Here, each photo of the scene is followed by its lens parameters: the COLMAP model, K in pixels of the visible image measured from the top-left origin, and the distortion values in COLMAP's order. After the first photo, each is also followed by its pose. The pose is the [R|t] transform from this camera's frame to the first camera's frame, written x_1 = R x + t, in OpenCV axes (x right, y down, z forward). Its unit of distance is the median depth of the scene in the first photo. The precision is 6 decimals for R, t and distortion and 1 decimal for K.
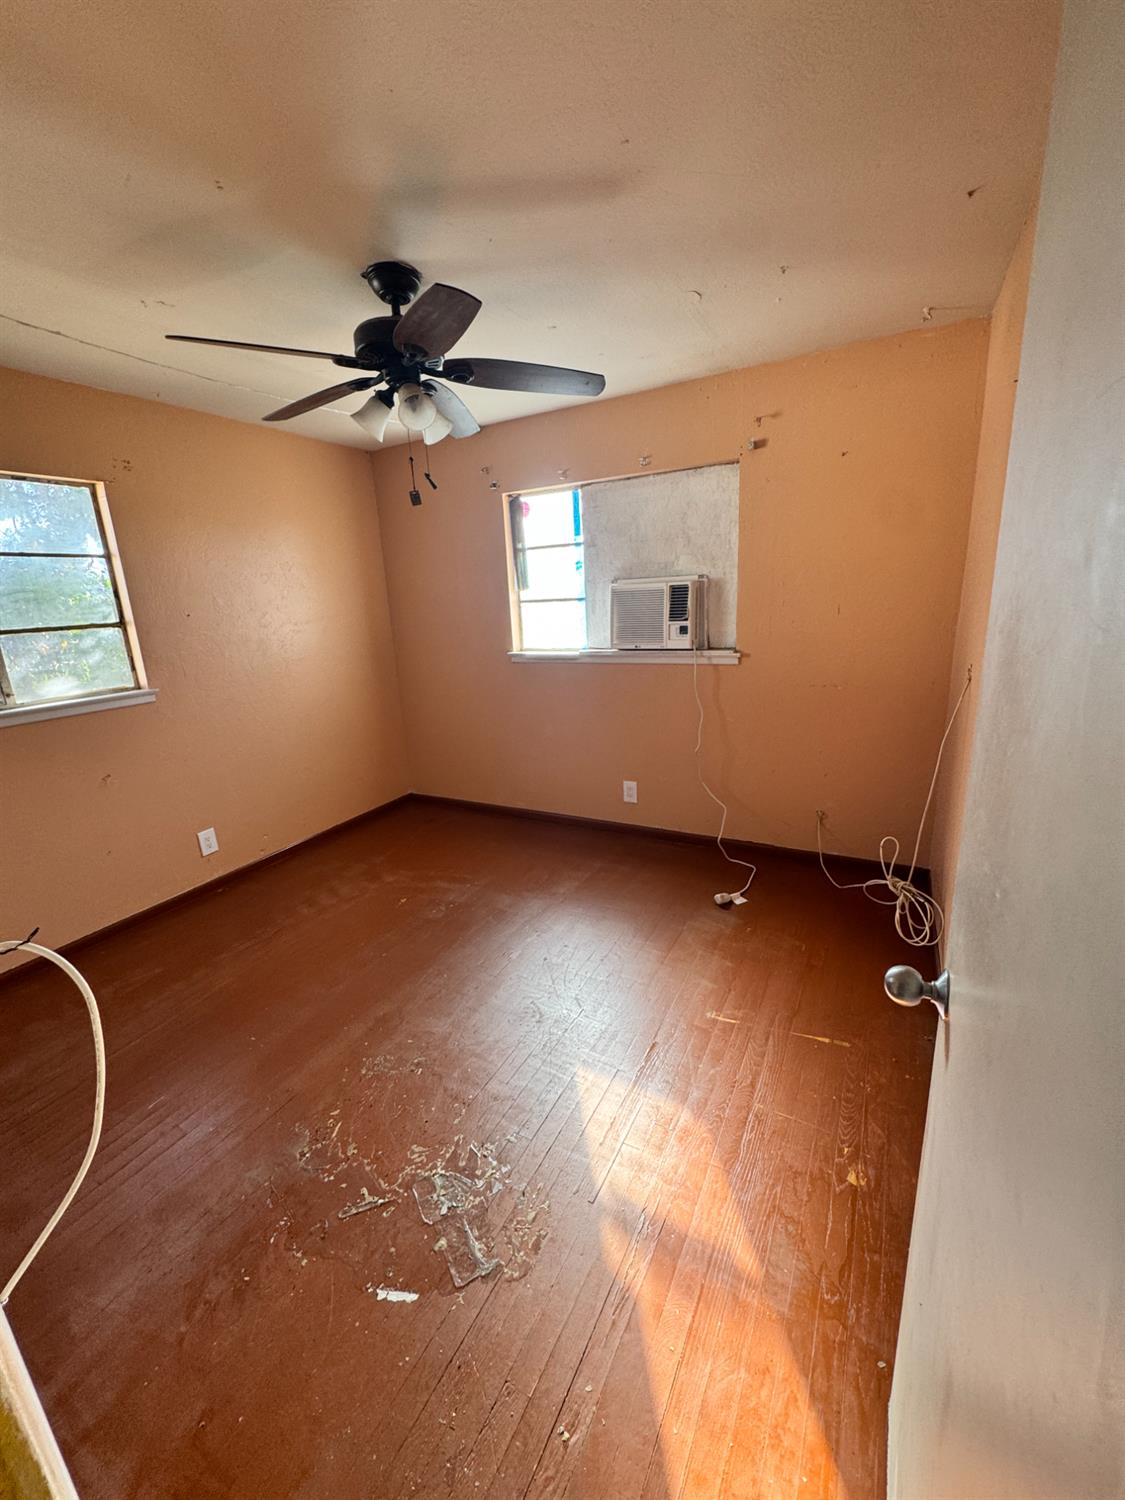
lens RADIAL K [[597.3, 0, 562.5], [0, 597.3, 750.0], [0, 0, 1]] dist [-0.001812, -0.000479]
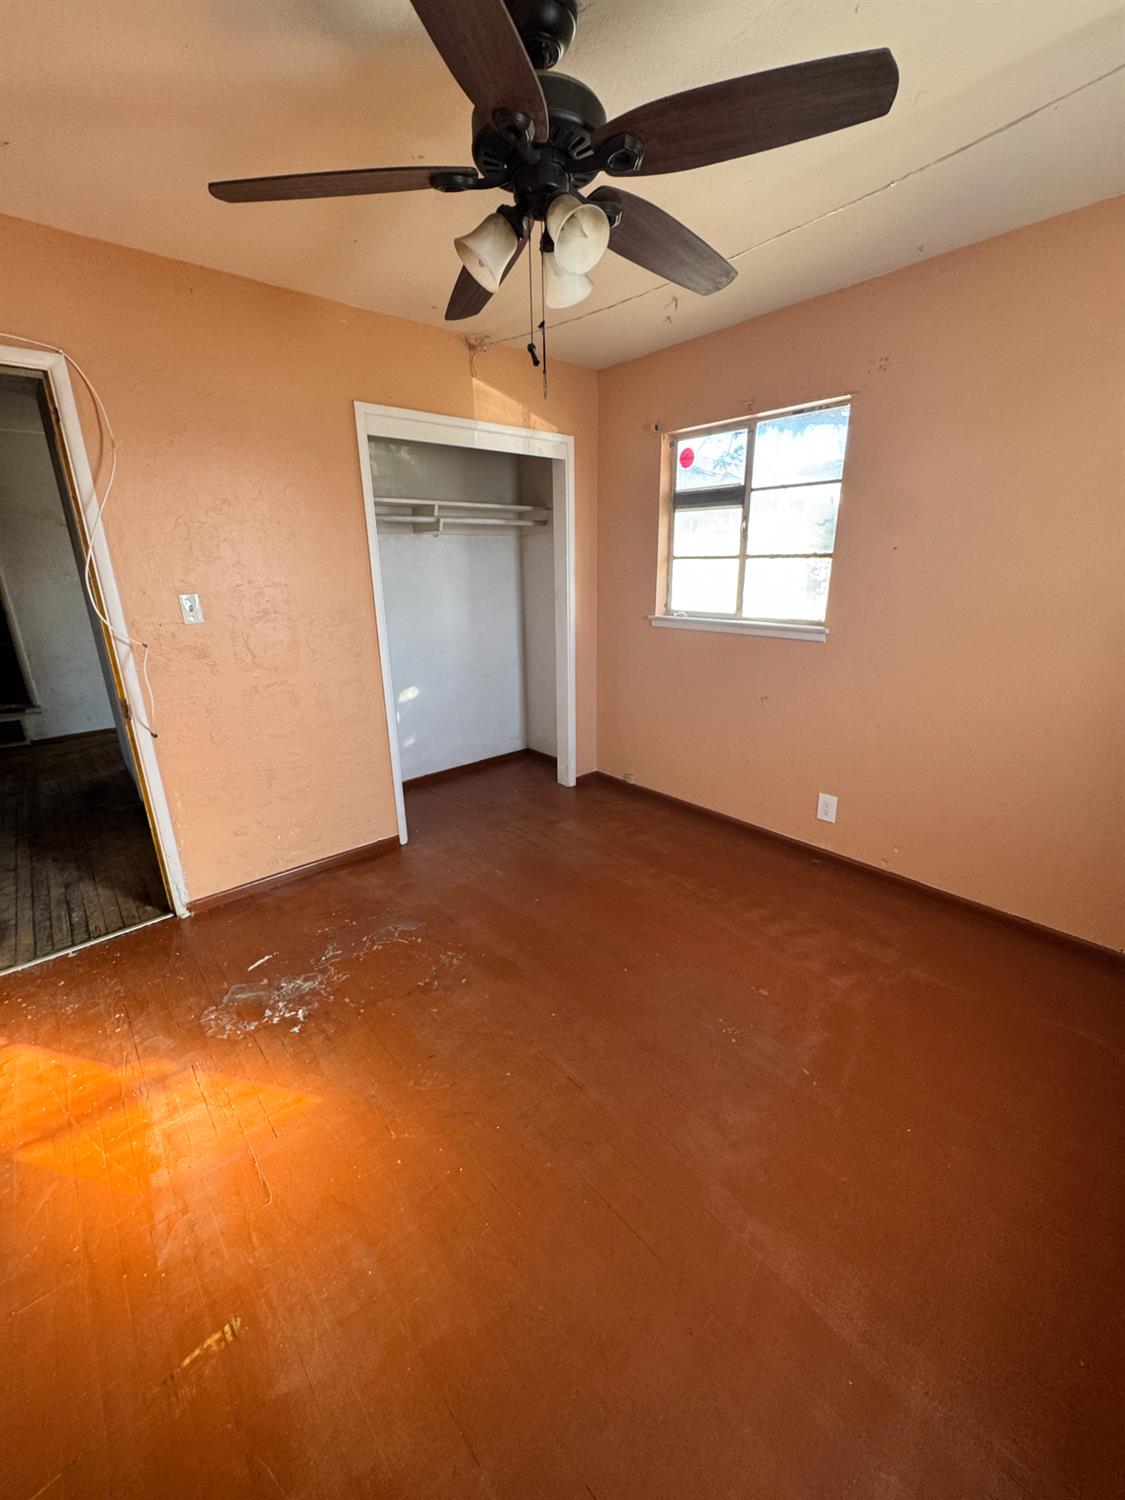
lens RADIAL K [[597.3, 0, 562.5], [0, 597.3, 750.0], [0, 0, 1]] dist [-0.001812, -0.000479]
pose [[-0.333977, 0.344207, -0.877486, 0.328936], [-0.211721, 0.879756, 0.425680, -0.244717], [0.918495, 0.327950, -0.220942, 0.894156]]
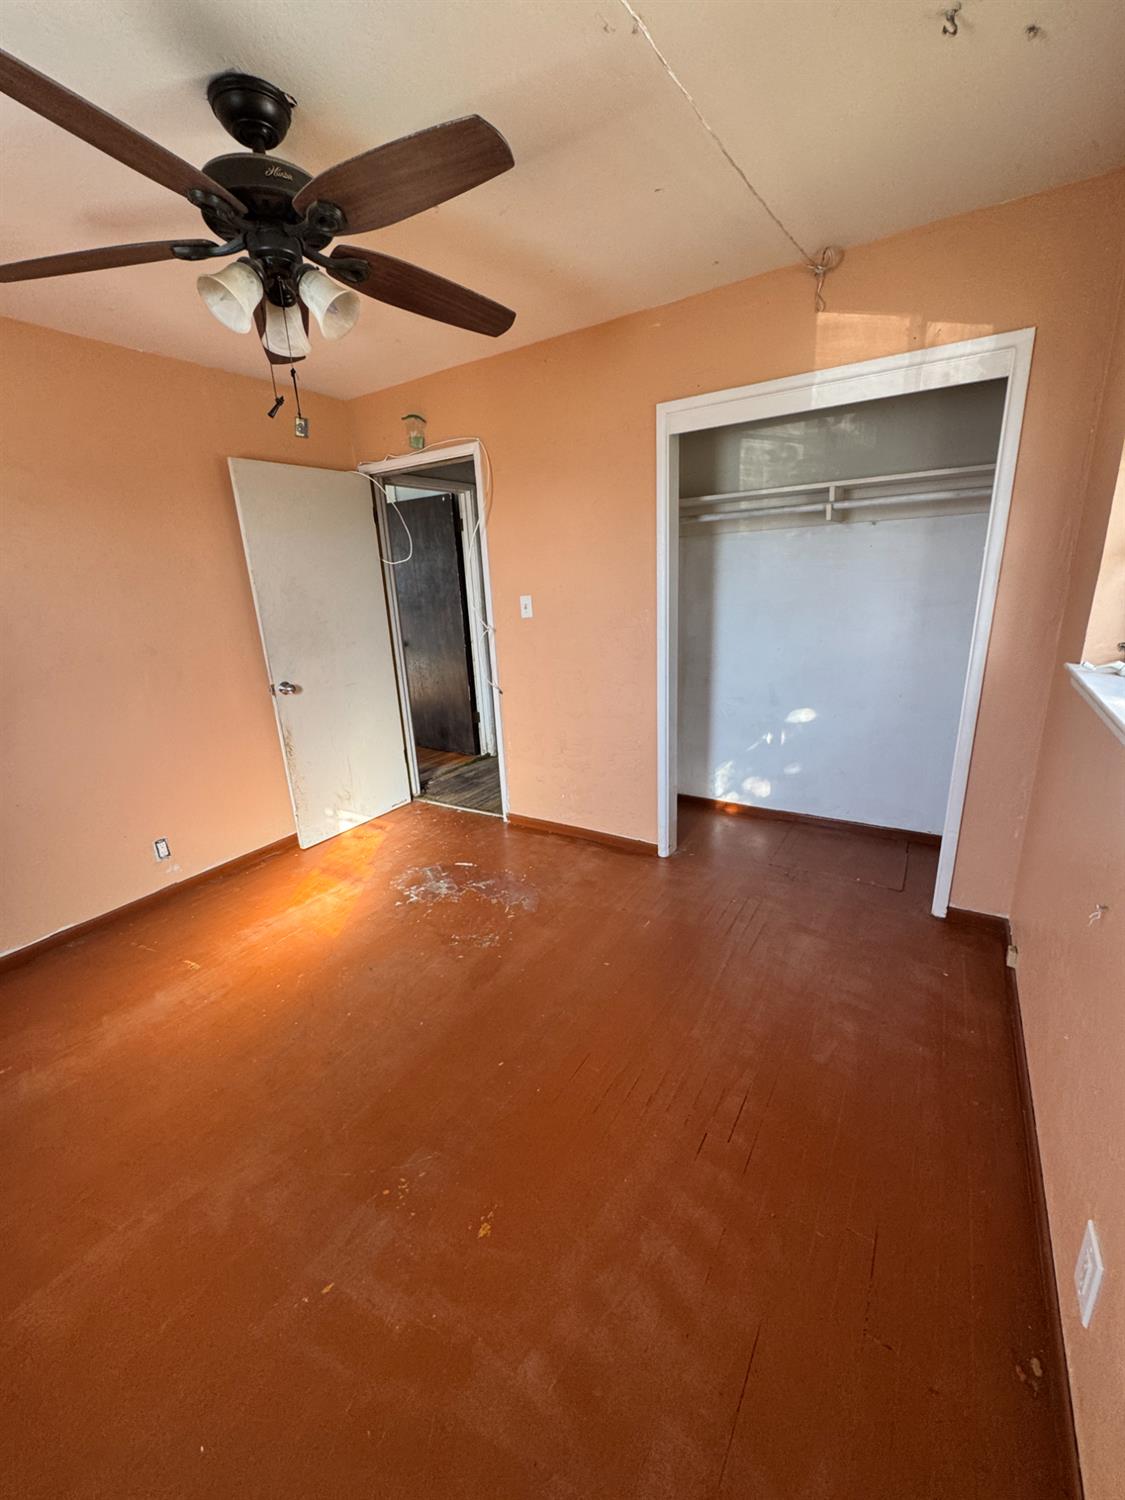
lens RADIAL K [[597.3, 0, 562.5], [0, 597.3, 750.0], [0, 0, 1]] dist [-0.001812, -0.000479]
pose [[-0.992593, 0.084246, 0.087527, -0.415159], [0.117531, 0.848240, 0.516406, -0.295884], [-0.030739, 0.522869, -0.851859, 1.254997]]
